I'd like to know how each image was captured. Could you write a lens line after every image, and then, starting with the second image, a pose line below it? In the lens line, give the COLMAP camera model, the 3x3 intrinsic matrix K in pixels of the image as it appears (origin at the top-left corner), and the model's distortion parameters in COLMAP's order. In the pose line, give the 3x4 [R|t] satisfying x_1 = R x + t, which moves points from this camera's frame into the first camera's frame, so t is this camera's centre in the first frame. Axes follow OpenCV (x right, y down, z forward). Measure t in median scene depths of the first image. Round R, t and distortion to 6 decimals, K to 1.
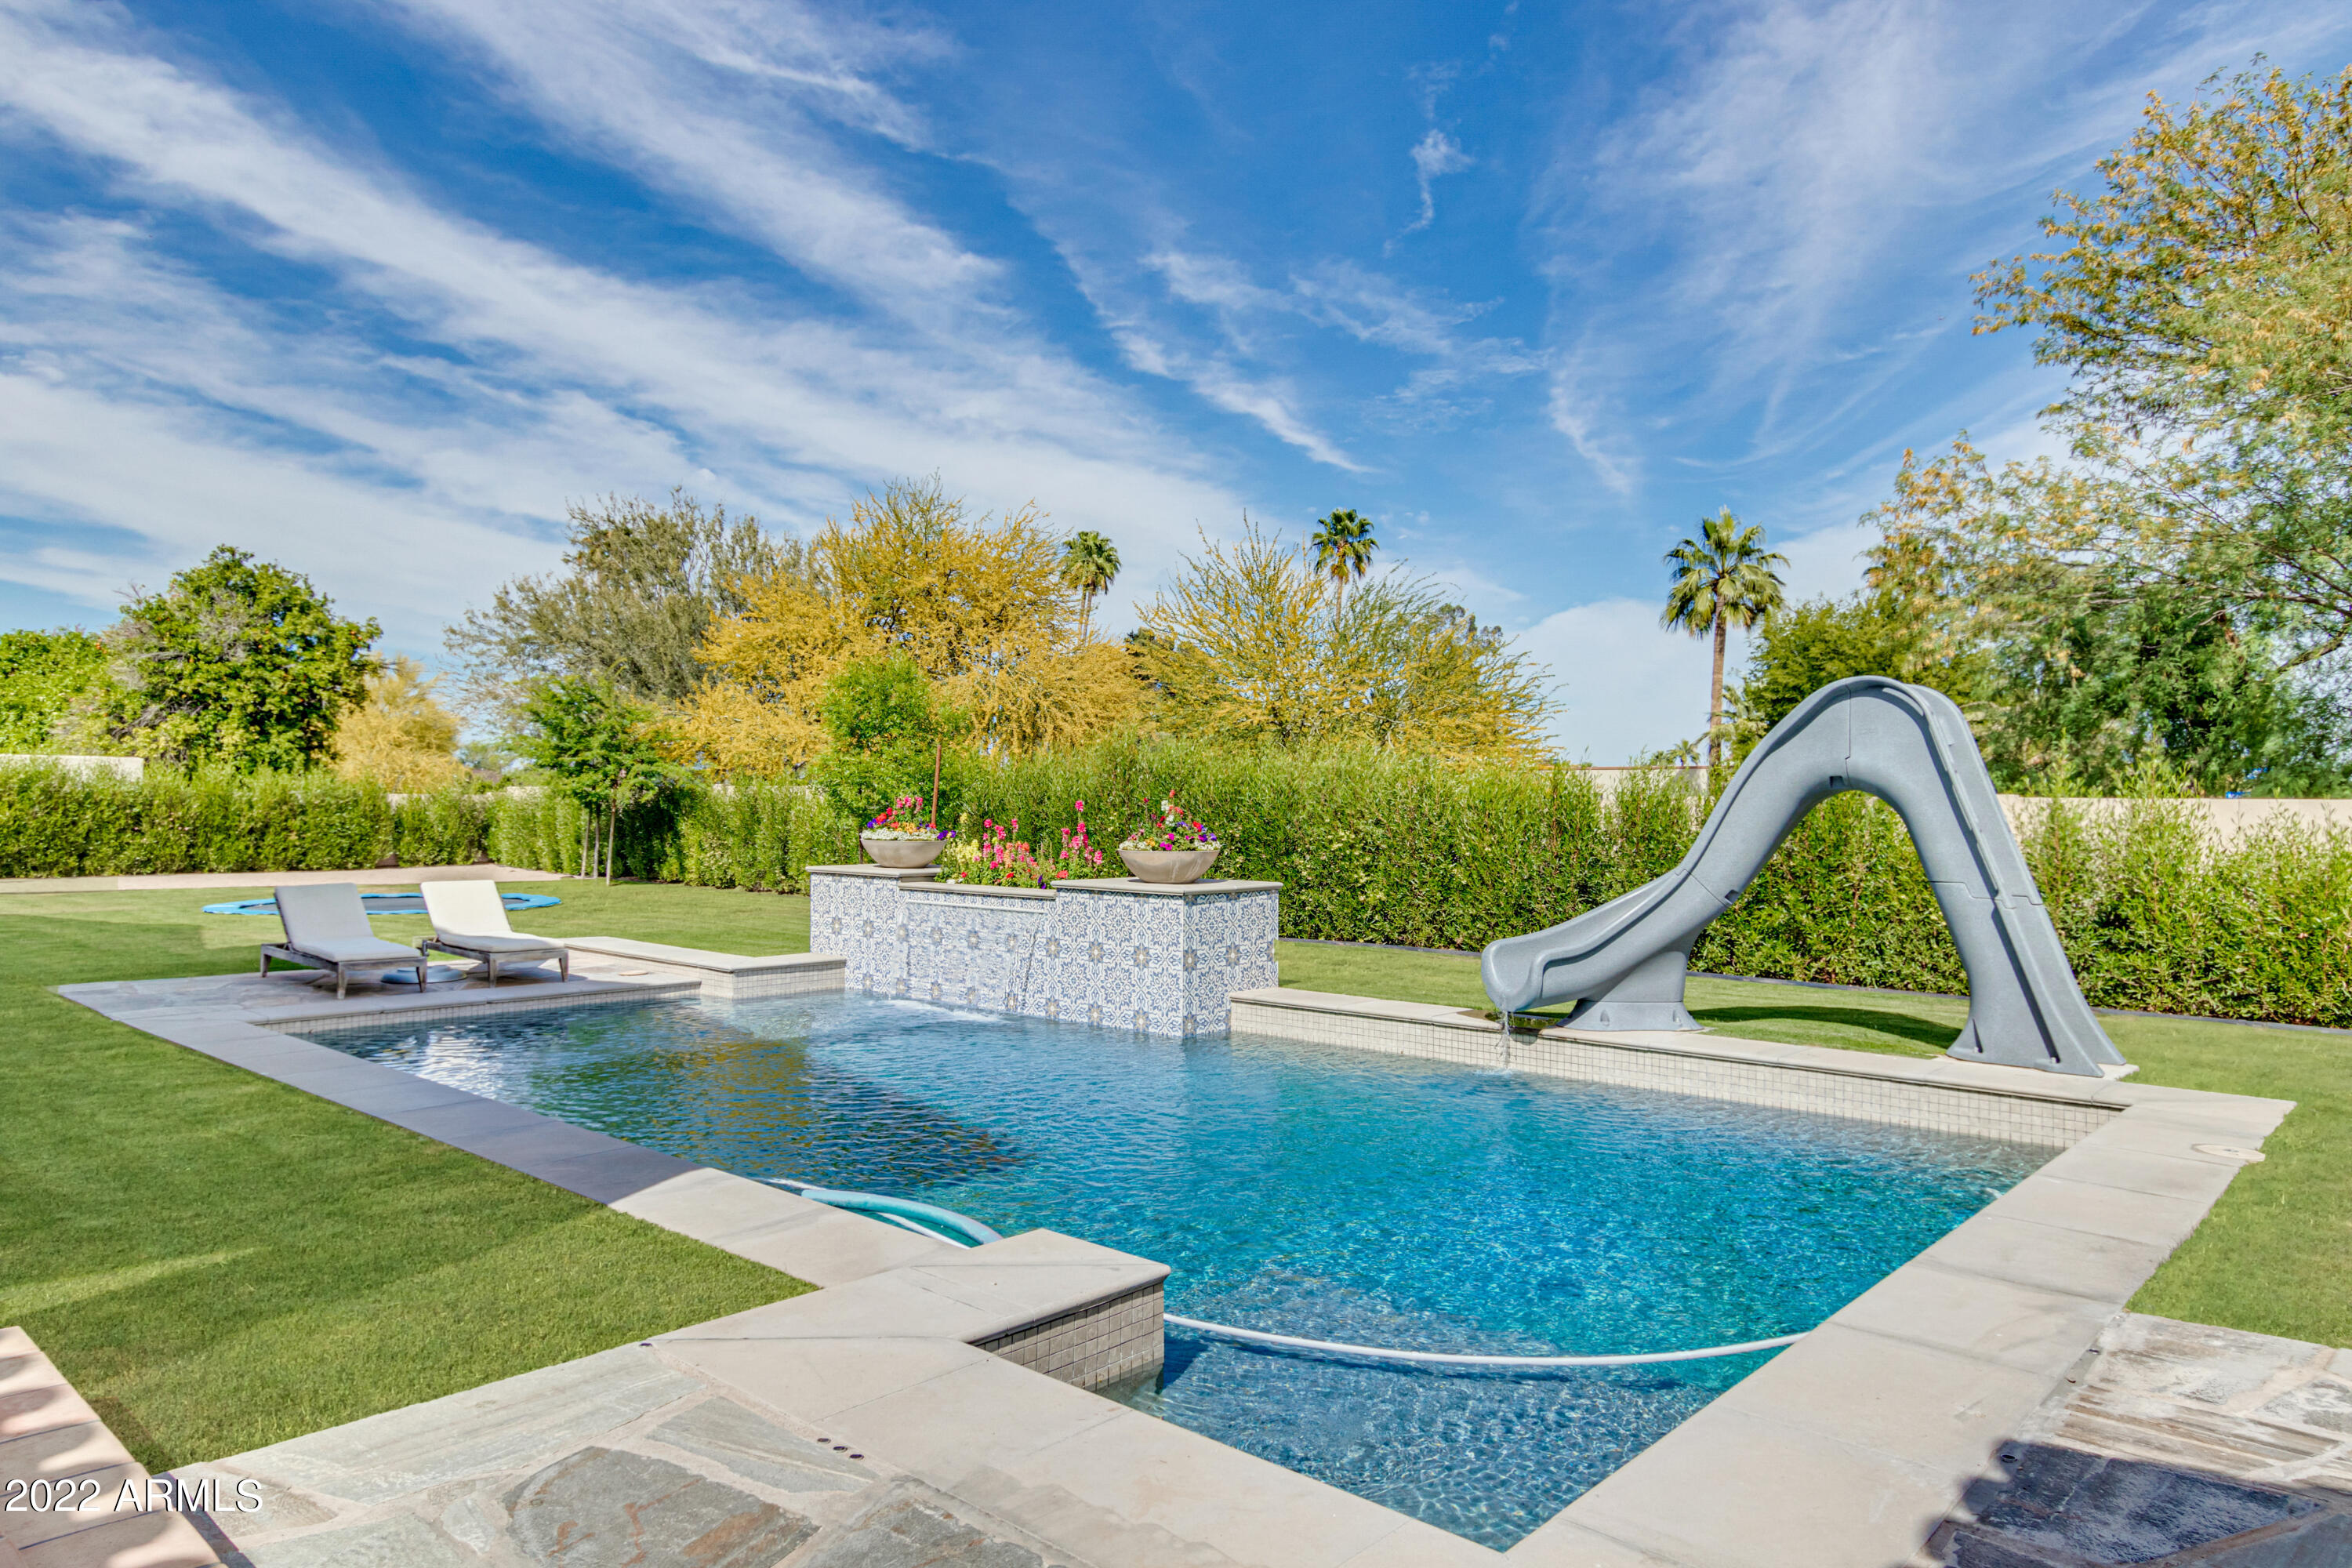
lens RADIAL K [[1434.0, 0, 1176.0], [0, 1434.0, 784.0], [0, 0, 1]] dist [-0.000866, 0.000001]
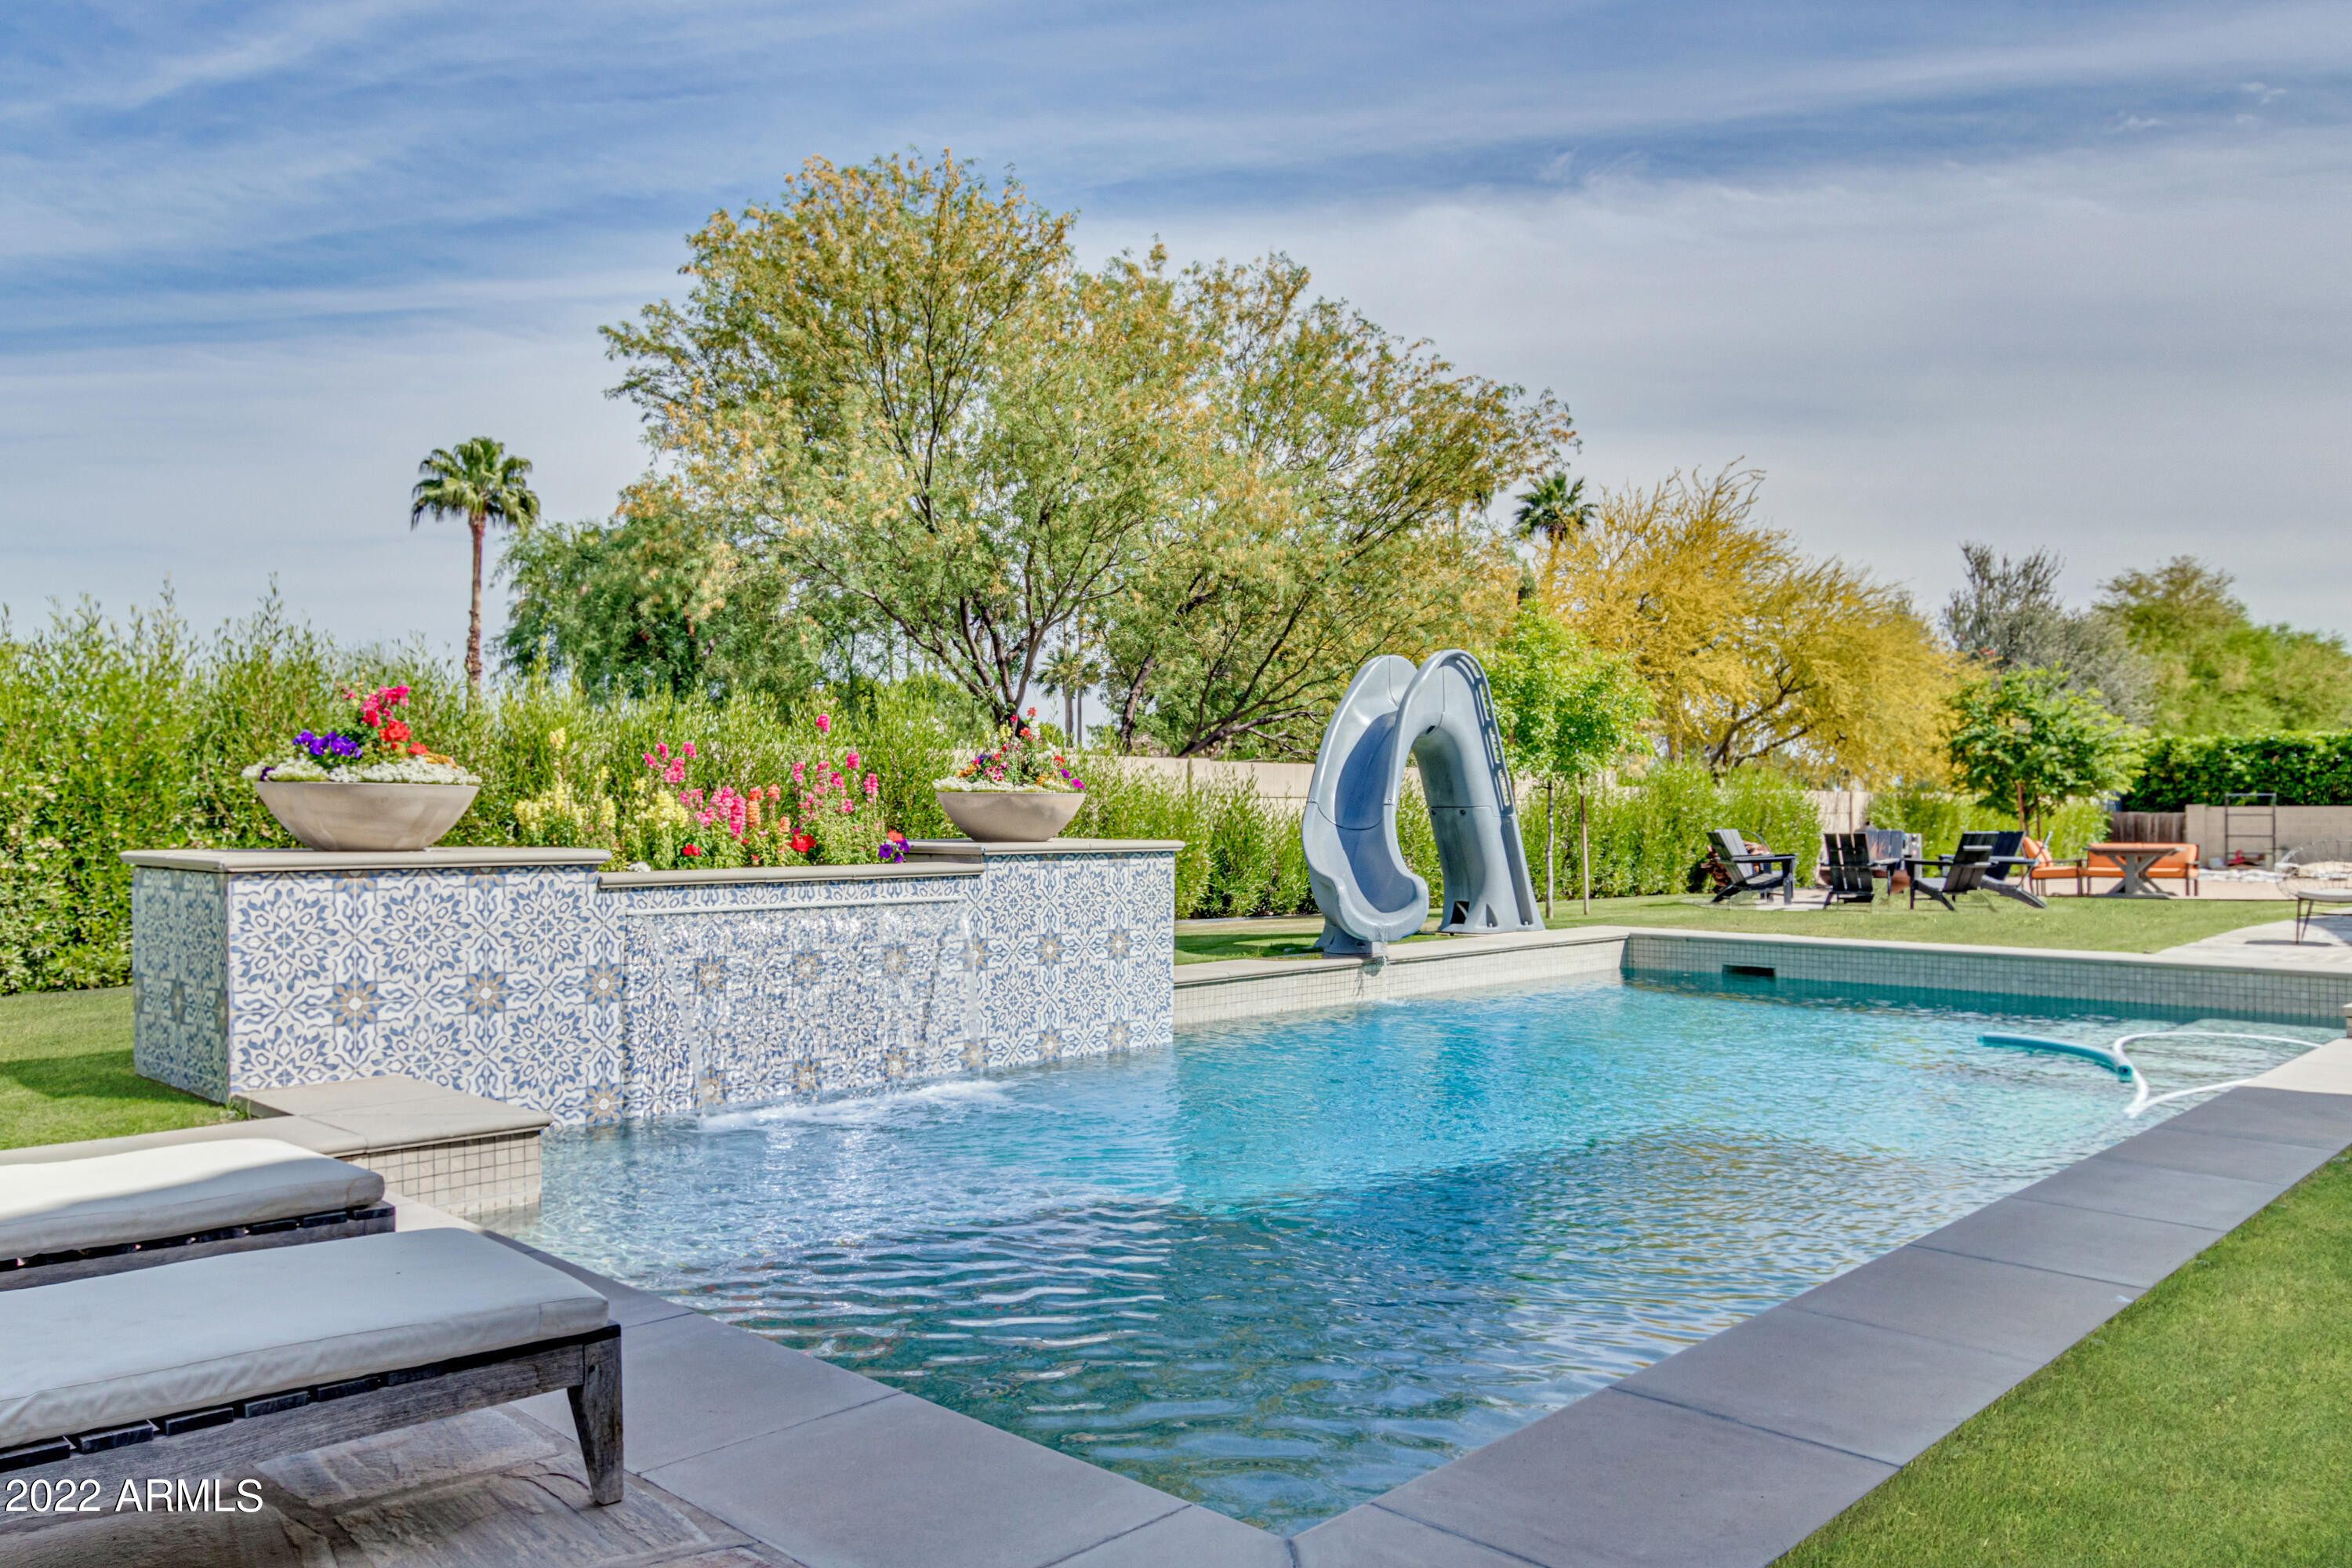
lens RADIAL K [[1726.8, 0, 1176.0], [0, 1726.8, 784.0], [0, 0, 1]] dist [0.000392, 0.000569]
pose [[0.041941, 0.007543, 0.999092, -0.365515], [-0.013723, 0.999882, -0.006973, 0.020392], [-0.999026, -0.013418, 0.042040, 0.396685]]
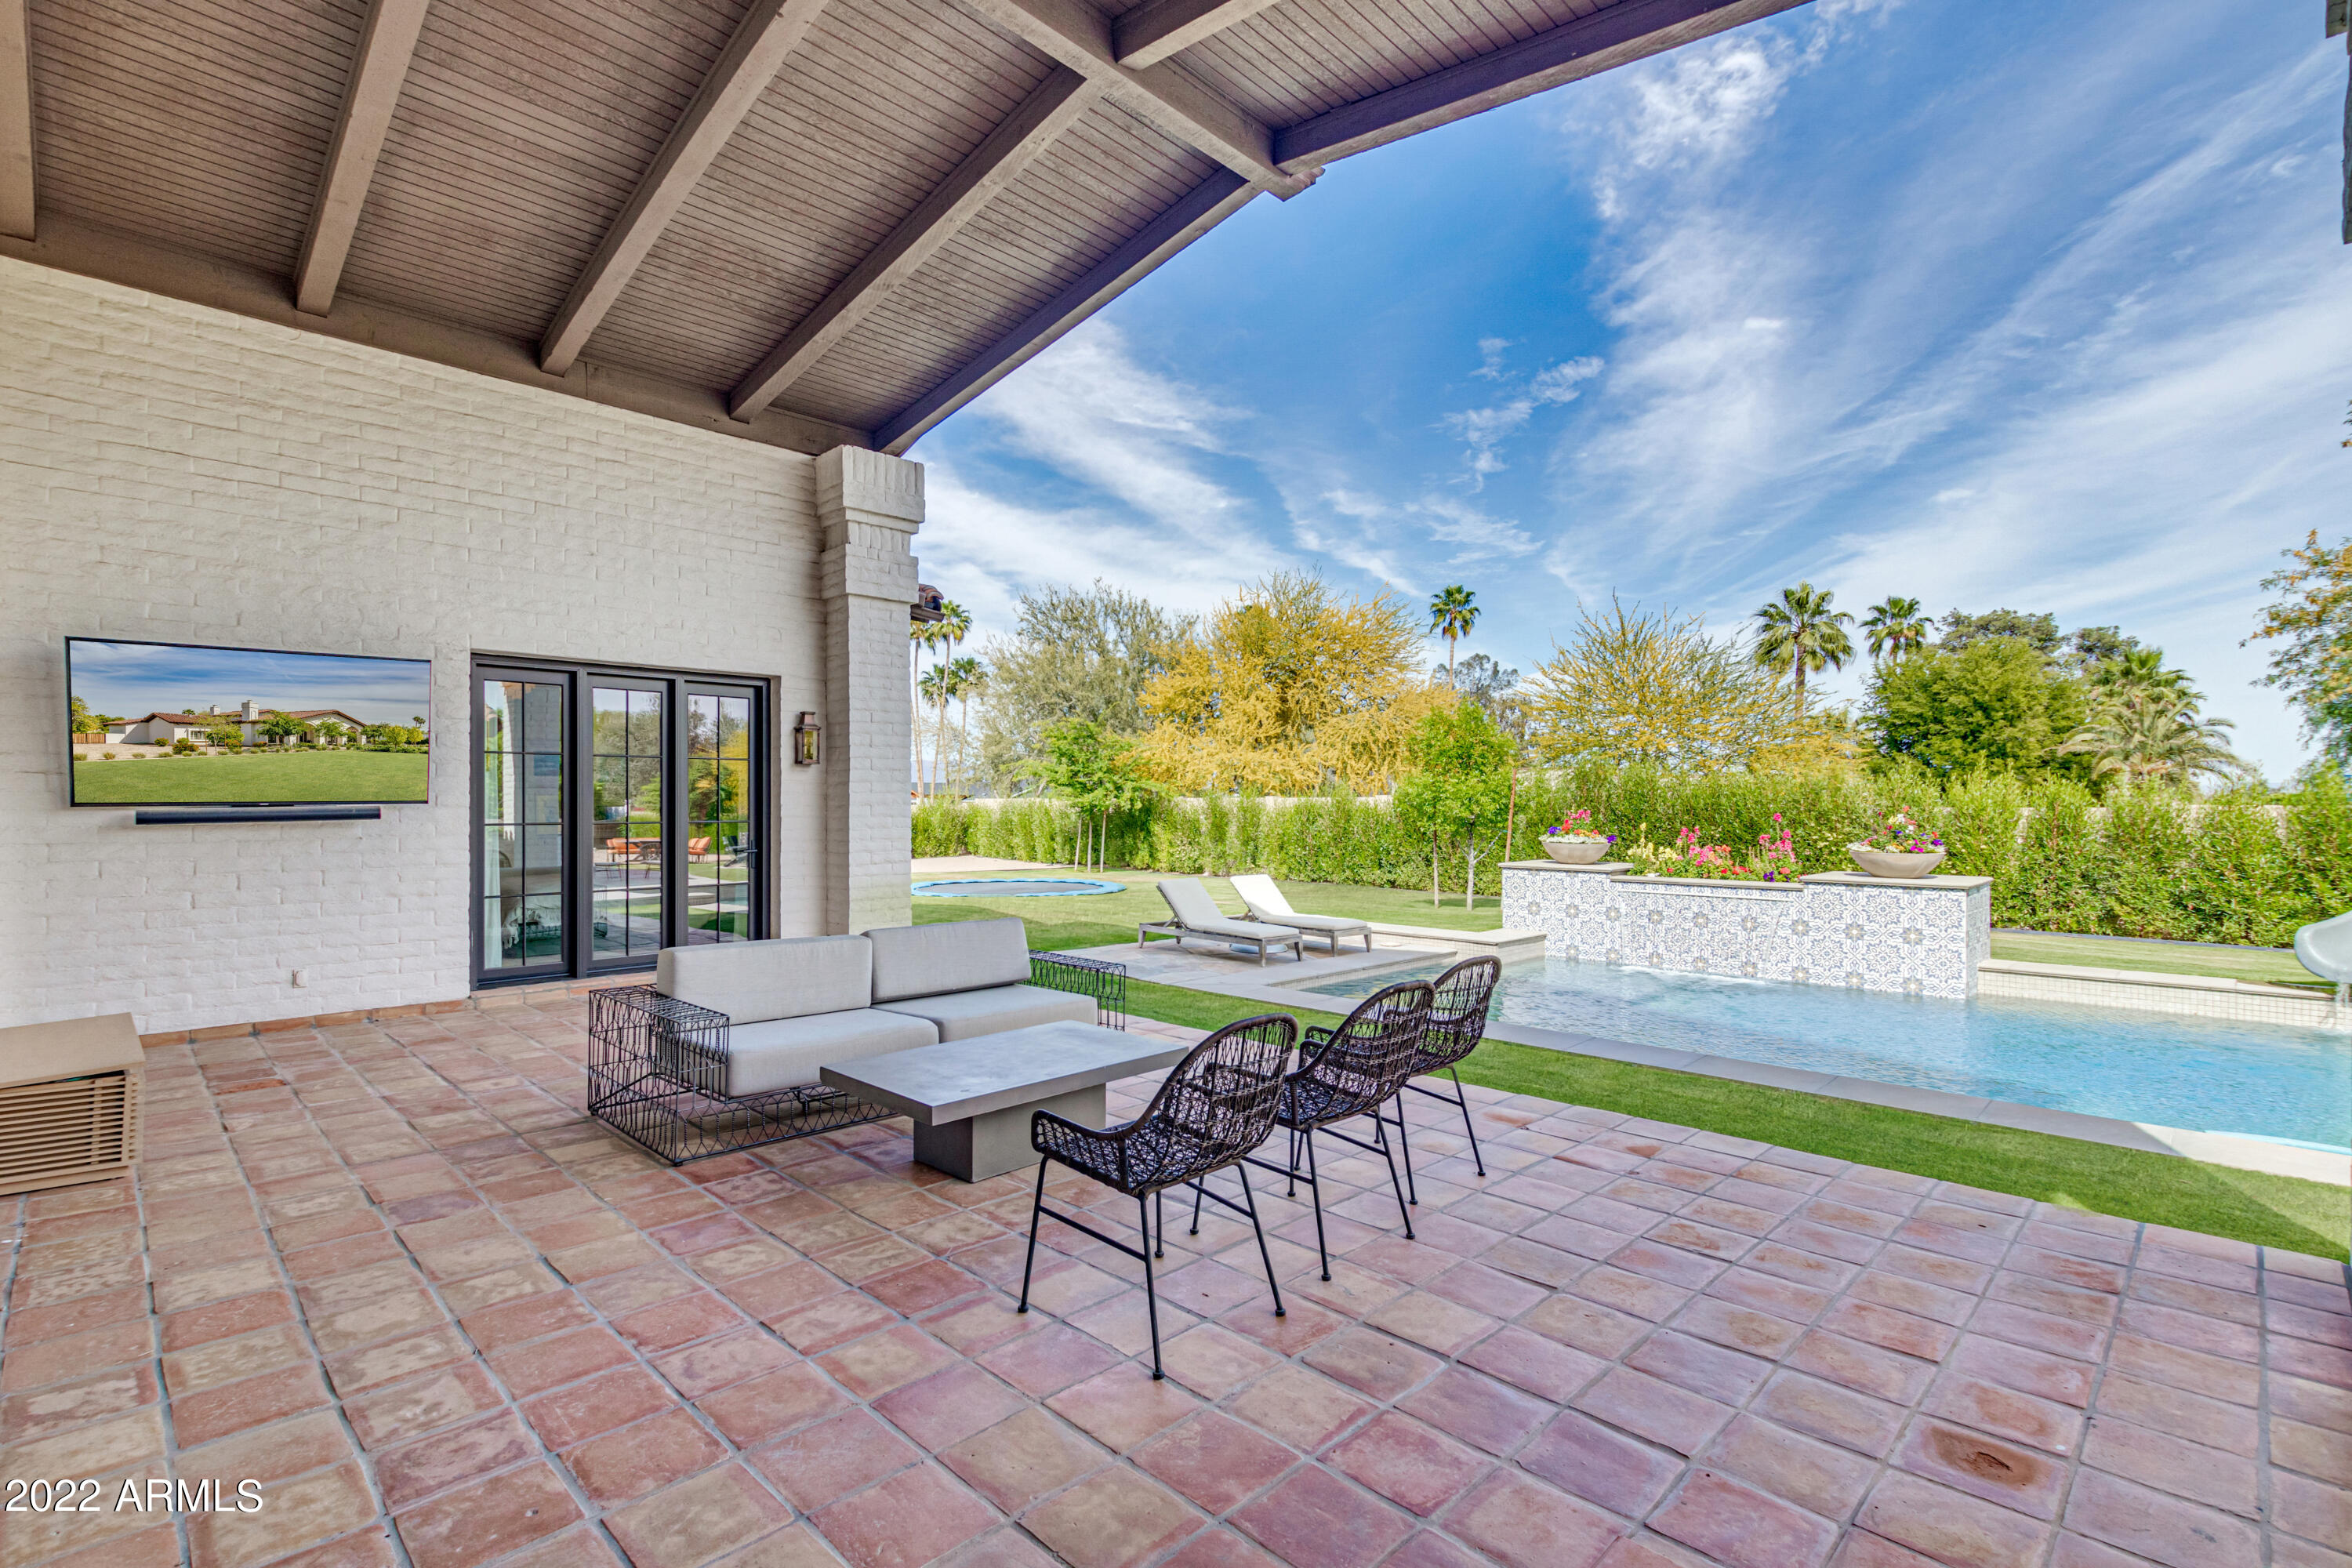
lens RADIAL K [[1052.5, 0, 1176.0], [0, 1052.5, 784.0], [0, 0, 1]] dist [-0.000516, -0.000061]
pose [[0.998247, -0.007761, -0.058679, -0.265611], [0.007481, 0.999960, -0.004988, -0.006902], [0.058715, 0.004541, 0.998264, 0.007362]]
